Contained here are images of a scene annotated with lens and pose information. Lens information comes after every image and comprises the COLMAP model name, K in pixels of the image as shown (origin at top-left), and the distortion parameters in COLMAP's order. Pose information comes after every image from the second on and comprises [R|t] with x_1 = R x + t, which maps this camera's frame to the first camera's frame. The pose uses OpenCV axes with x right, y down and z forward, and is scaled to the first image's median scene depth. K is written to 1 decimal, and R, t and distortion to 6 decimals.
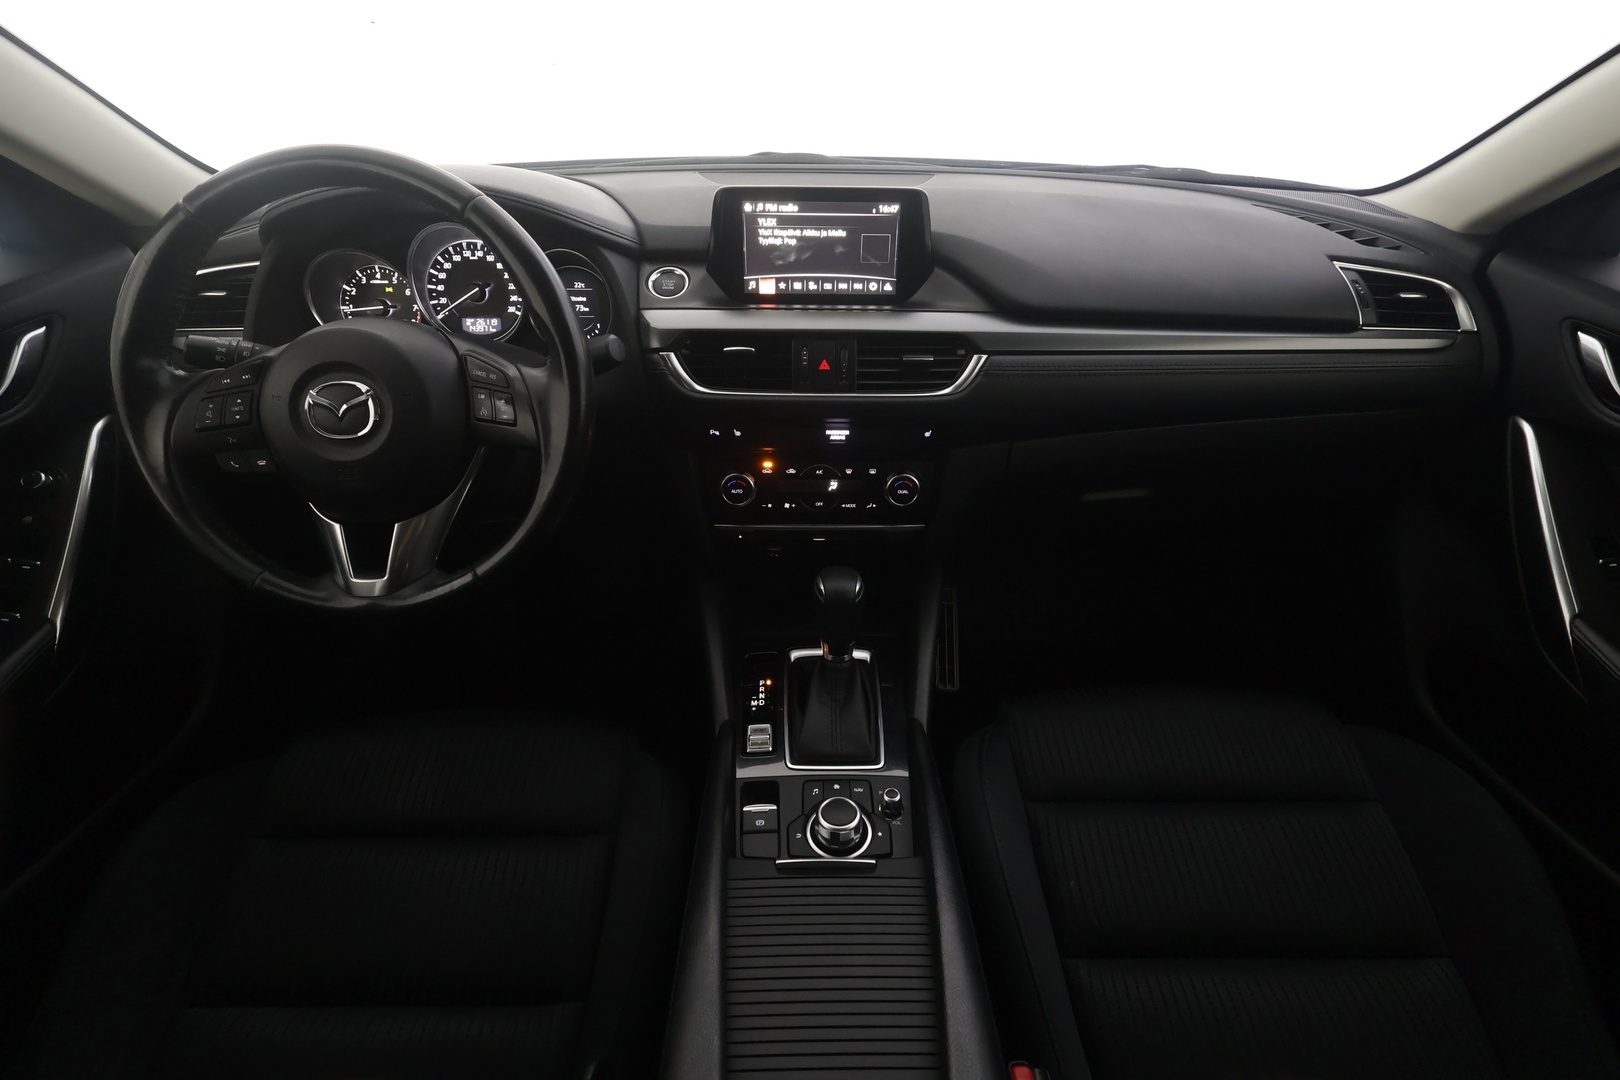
lens RADIAL K [[743.1, 0, 810.0], [0, 743.1, 540.0], [0, 0, 1]] dist [0.000670, 0.000726]
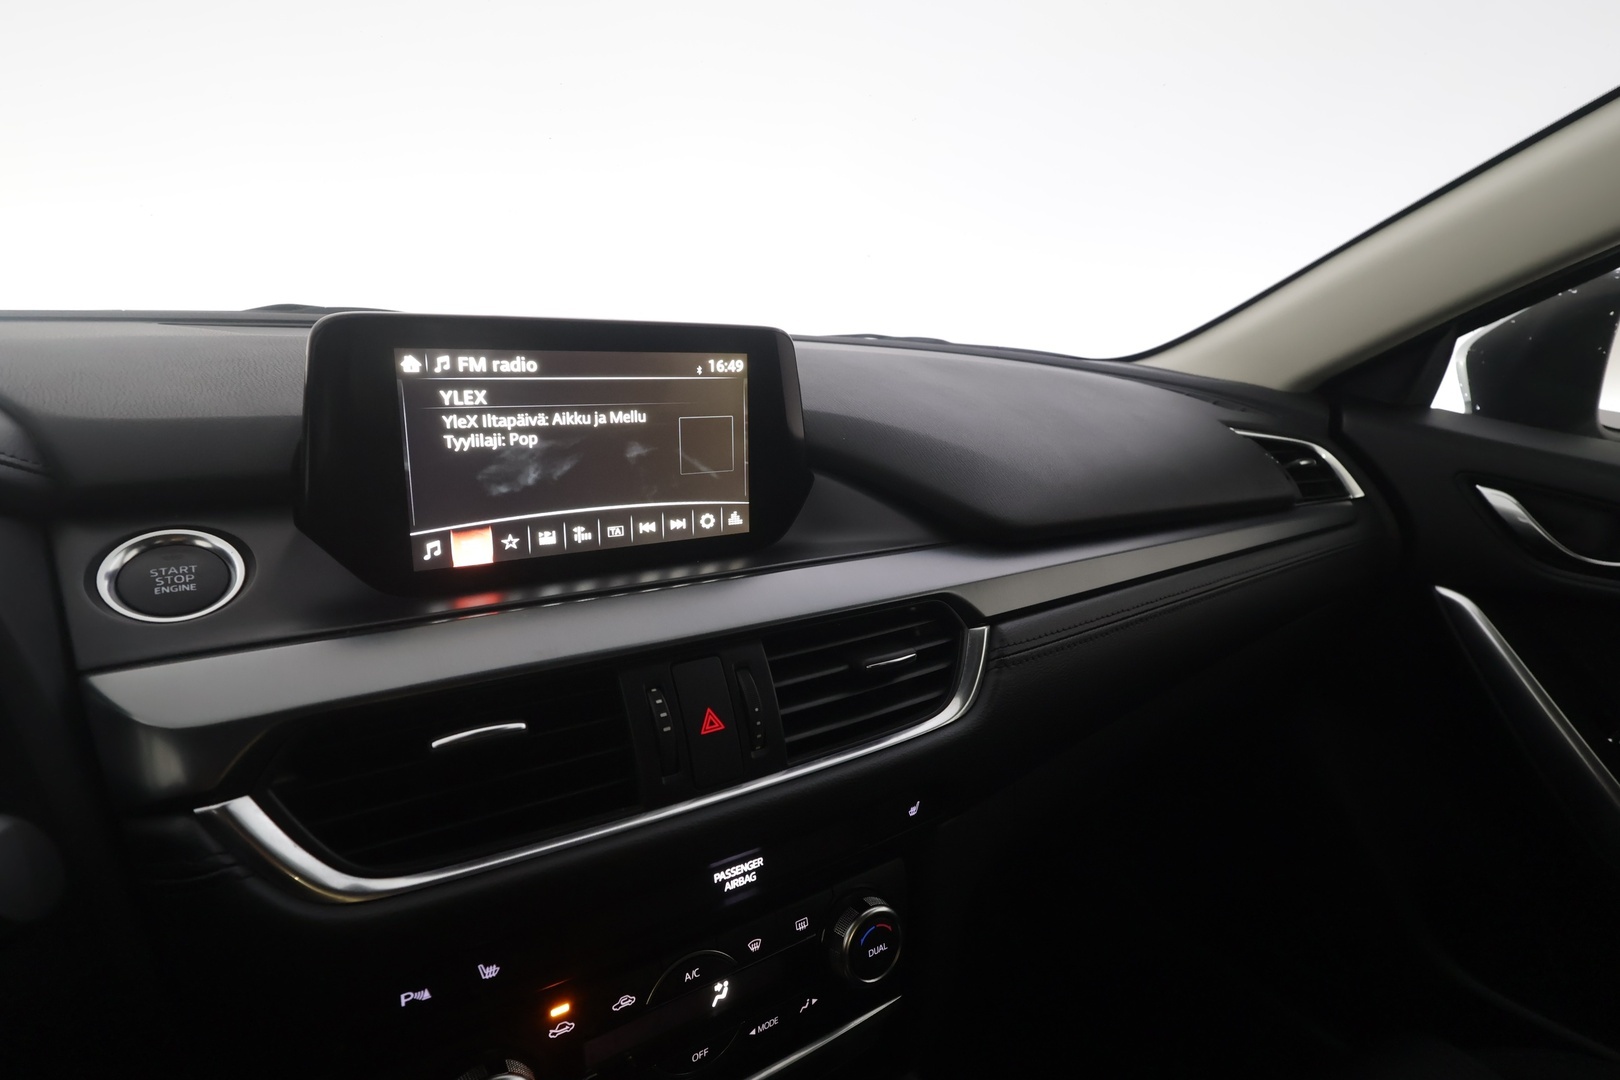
lens RADIAL K [[872.3, 0, 813.9], [0, 872.3, 541.3], [0, 0, 1]] dist [-0.002671, 0.000005]
pose [[0.821777, -0.117522, 0.557559, -0.171788], [0.268439, 0.942961, -0.196891, -0.207973], [-0.502617, 0.311471, 0.806450, 0.540754]]
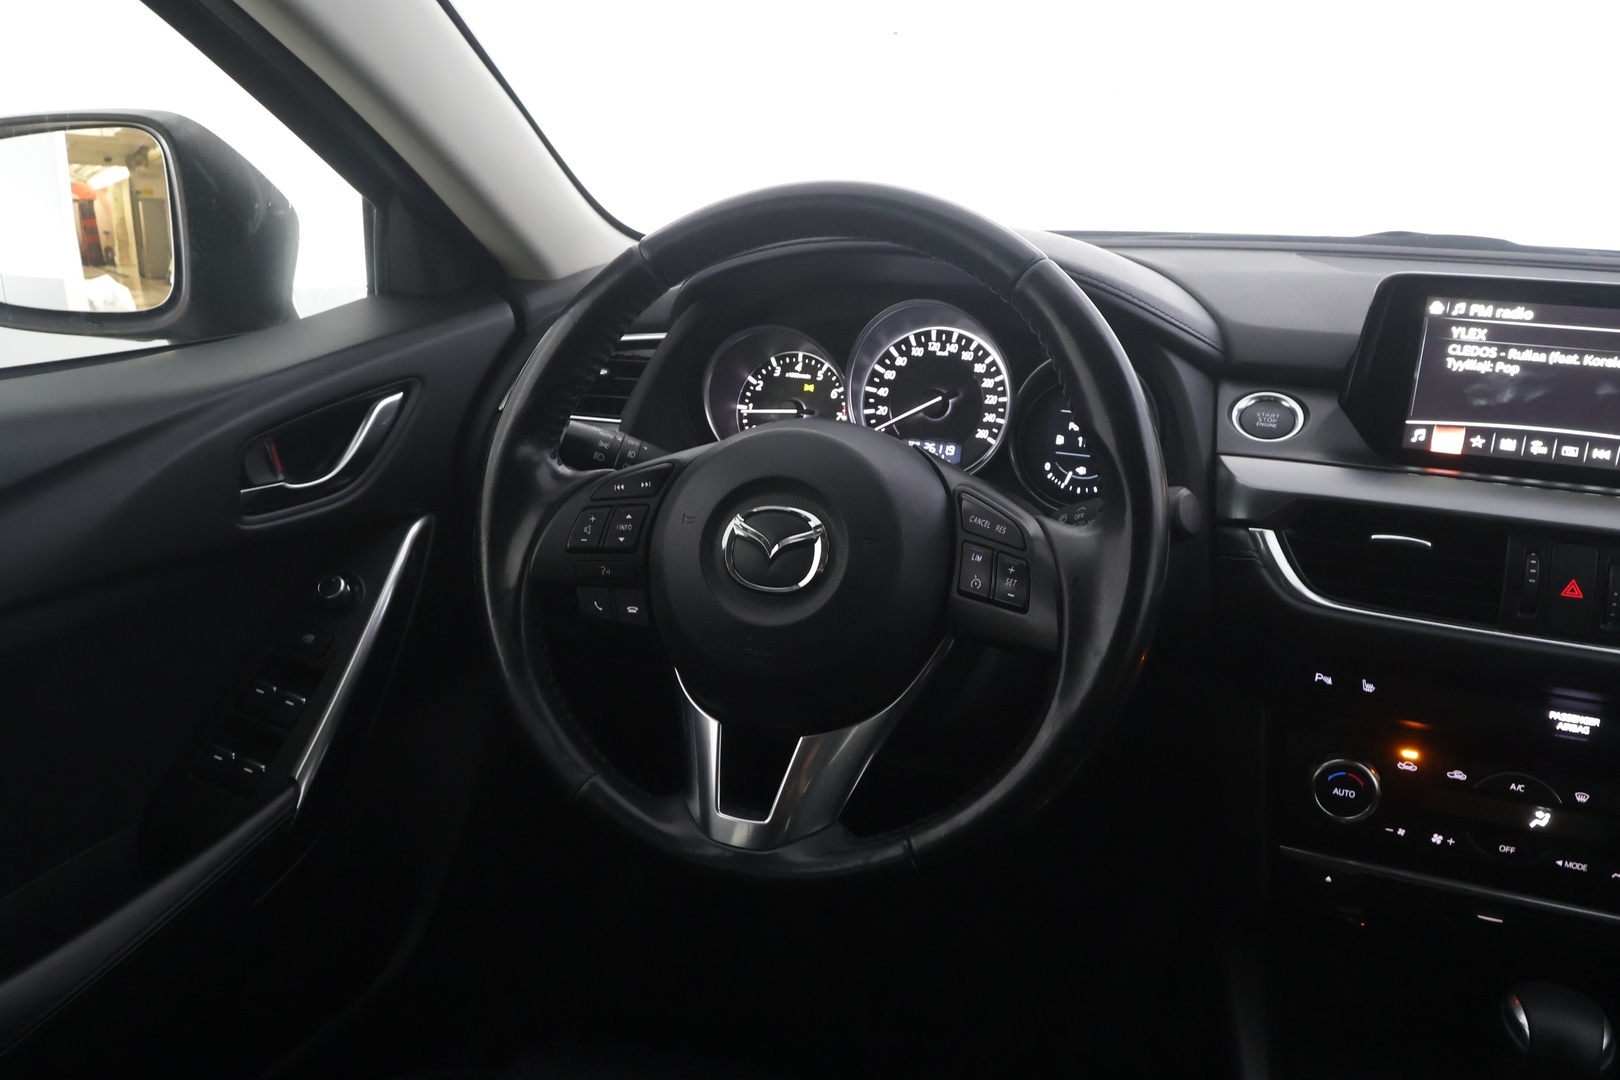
lens RADIAL K [[1260.4, 0, 812.8], [0, 1260.4, 543.1], [0, 0, 1]] dist [-0.003671, 0.005734]
pose [[0.929554, 0.129788, -0.345086, -0.169064], [-0.208941, 0.956620, -0.203033, 0.027768], [0.303765, 0.260833, 0.916348, 0.001196]]
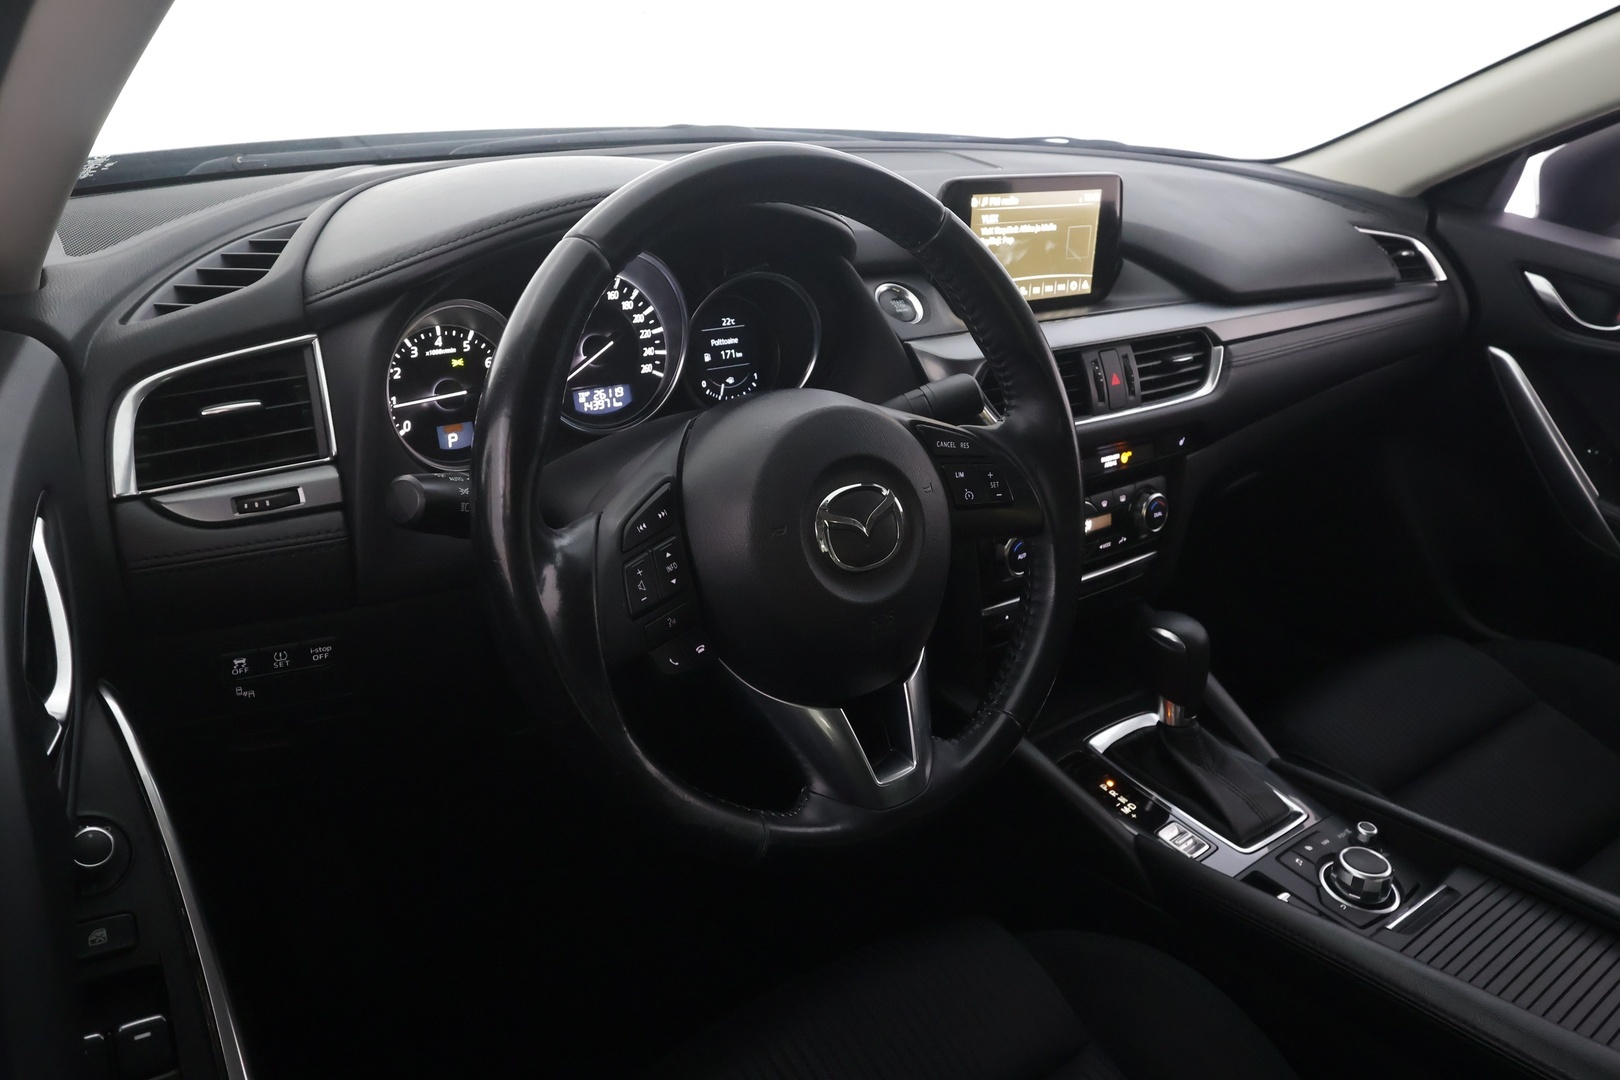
lens RADIAL K [[1104.4, 0, 804.3], [0, 1104.4, 549.4], [0, 0, 1]] dist [-0.008276, -0.004217]
pose [[0.810641, -0.215519, 0.544437, -0.930798], [0.263822, 0.964508, -0.011012, -0.122518], [-0.522741, 0.152562, 0.838729, 0.159826]]
